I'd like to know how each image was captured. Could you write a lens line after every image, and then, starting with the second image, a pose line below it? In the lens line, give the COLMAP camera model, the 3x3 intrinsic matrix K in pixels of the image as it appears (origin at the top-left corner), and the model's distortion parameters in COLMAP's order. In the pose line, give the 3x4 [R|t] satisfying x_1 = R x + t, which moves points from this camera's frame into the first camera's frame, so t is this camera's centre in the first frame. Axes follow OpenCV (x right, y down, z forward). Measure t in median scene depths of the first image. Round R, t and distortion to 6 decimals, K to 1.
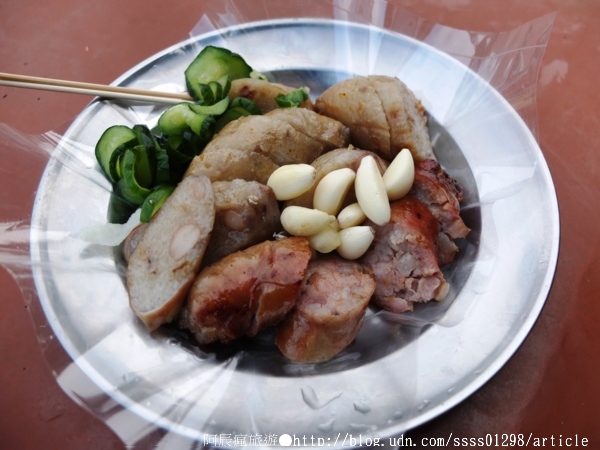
lens RADIAL K [[484.0, 0, 300.0], [0, 484.0, 225.0], [0, 0, 1]] dist [-0.040196, 0.002096]
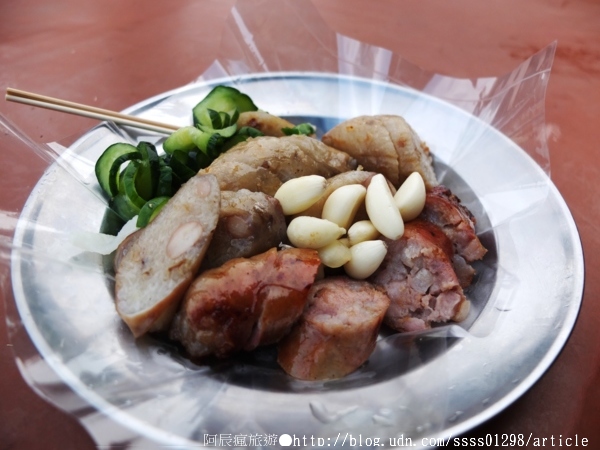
lens RADIAL K [[484.0, 0, 300.0], [0, 484.0, 225.0], [0, 0, 1]] dist [-0.040196, 0.002096]
pose [[0.998889, 0.038466, 0.027224, -0.041680], [-0.030755, 0.969826, -0.241851, 0.204222], [-0.035706, 0.240745, 0.969931, 0.086690]]
